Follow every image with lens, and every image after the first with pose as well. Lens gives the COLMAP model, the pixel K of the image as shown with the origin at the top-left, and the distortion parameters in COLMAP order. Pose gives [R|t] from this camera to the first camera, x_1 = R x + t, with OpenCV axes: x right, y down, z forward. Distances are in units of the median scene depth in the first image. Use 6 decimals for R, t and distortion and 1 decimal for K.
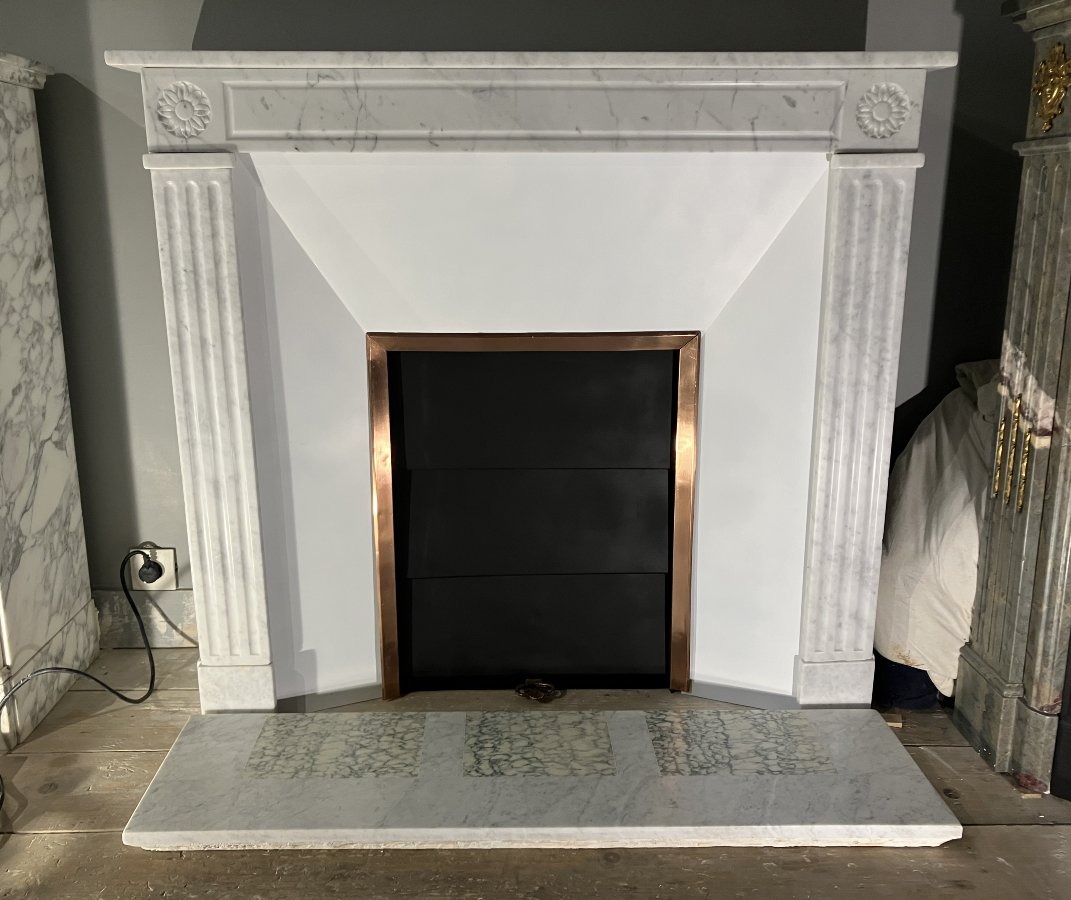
lens RADIAL K [[959.0, 0, 508.0], [0, 959.0, 448.4], [0, 0, 1]] dist [0.028720, -0.008523]
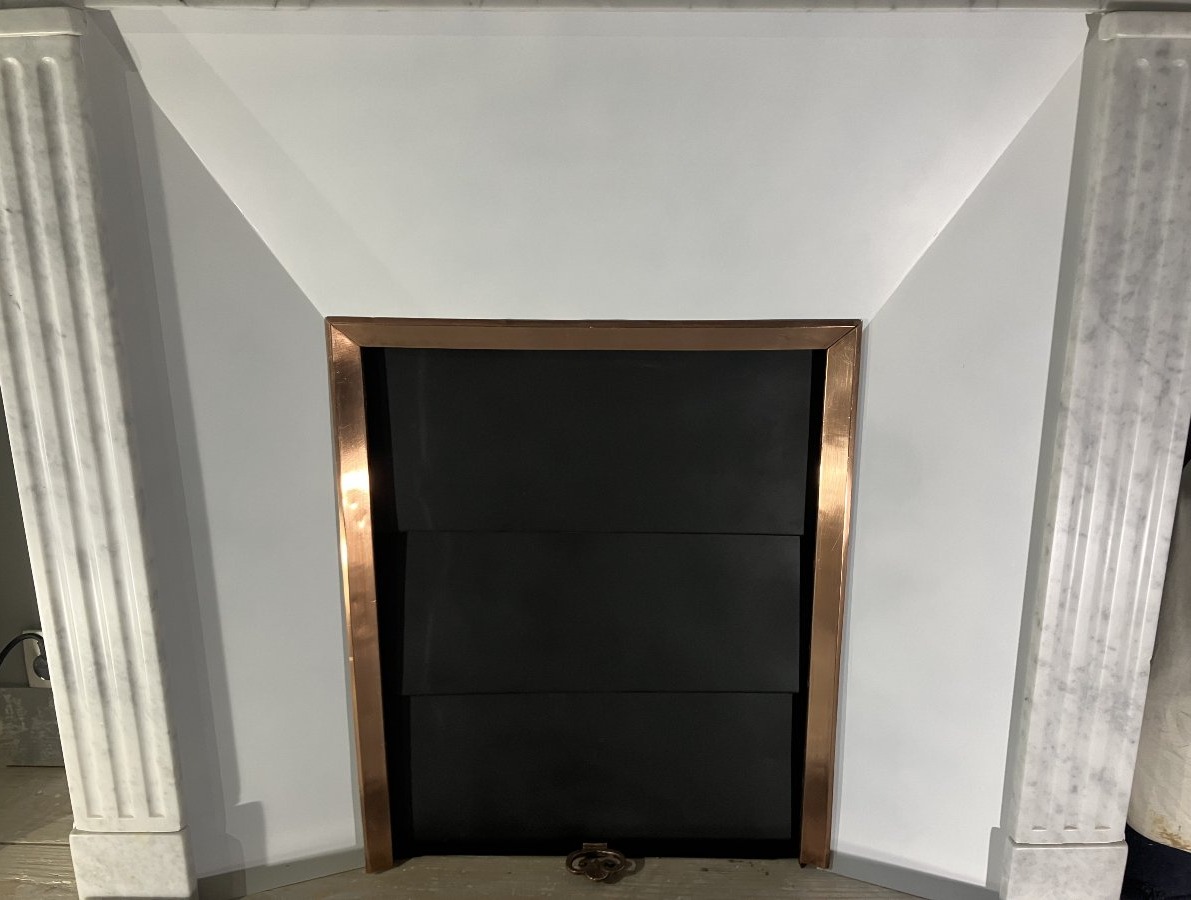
lens RADIAL K [[977.4, 0, 593.7], [0, 977.4, 458.4], [0, 0, 1]] dist [0.013502, 0.003247]
pose [[0.999636, 0.012479, -0.023932, 0.046405], [-0.012236, 0.999873, 0.010240, -0.039362], [0.024057, -0.009944, 0.999661, 0.383945]]
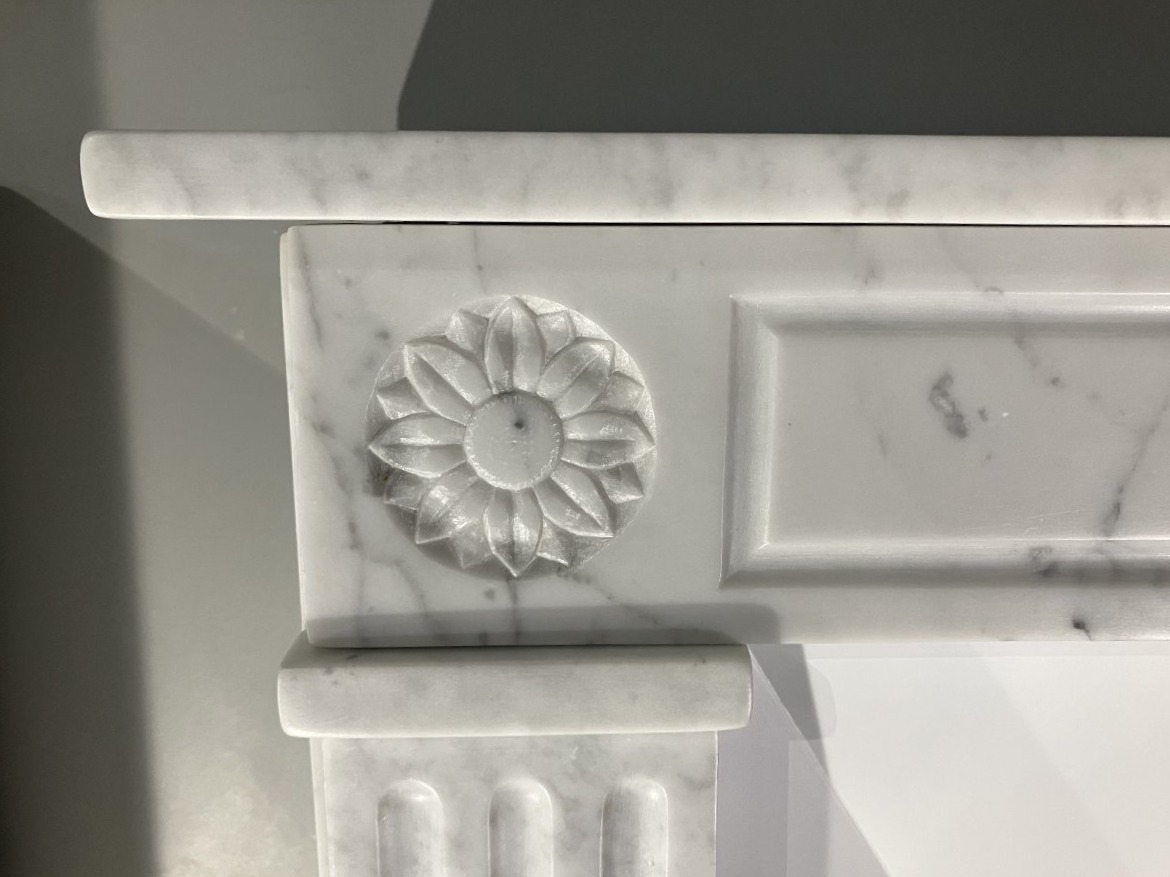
lens RADIAL K [[968.5, 0, 585.0], [0, 968.5, 438.5], [0, 0, 1]] dist [0.018946, -0.007486]
pose [[0.999601, -0.000330, 0.028243, -0.308398], [0.002026, 0.998194, -0.060044, -0.320534], [-0.028172, 0.060077, 0.997796, 0.767592]]
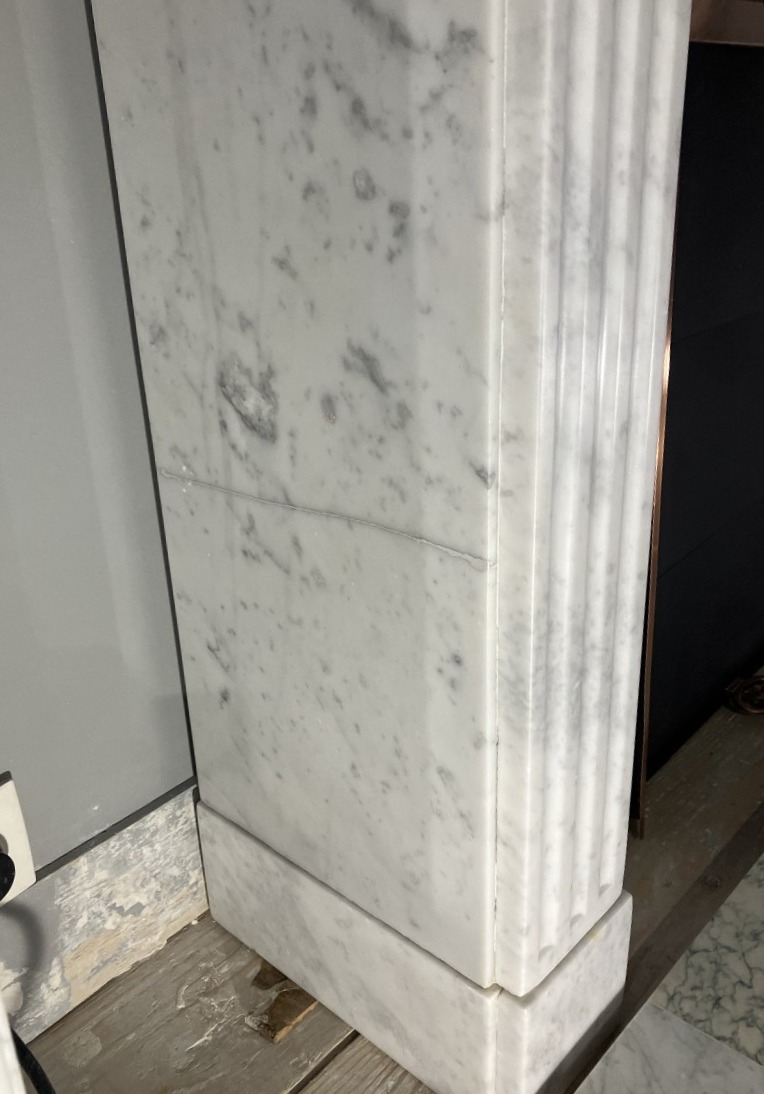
lens RADIAL K [[980.3, 0, 382.0], [0, 980.3, 547.0], [0, 0, 1]] dist [0.039738, 0.000333]
pose [[0.684402, -0.312717, 0.658637, -0.589026], [0.219695, 0.949815, 0.222678, -0.023260], [-0.695218, -0.007701, 0.718758, 0.853465]]
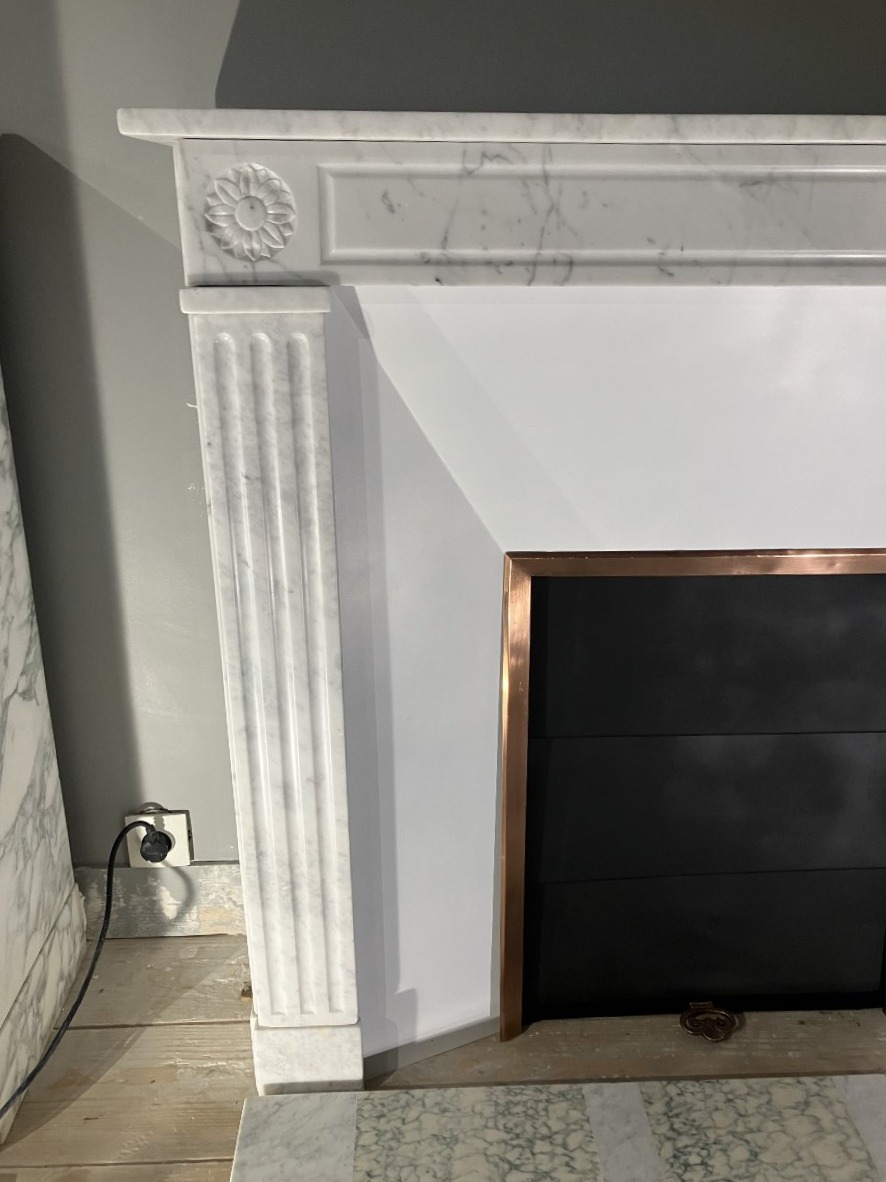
lens RADIAL K [[978.4, 0, 454.6], [0, 978.4, 593.7], [0, 0, 1]] dist [0.018946, -0.007486]
pose [[0.999232, -0.005929, 0.038741, -0.222556], [0.001934, 0.994745, 0.102367, -0.171033], [-0.039144, -0.102213, 0.993992, 0.356761]]
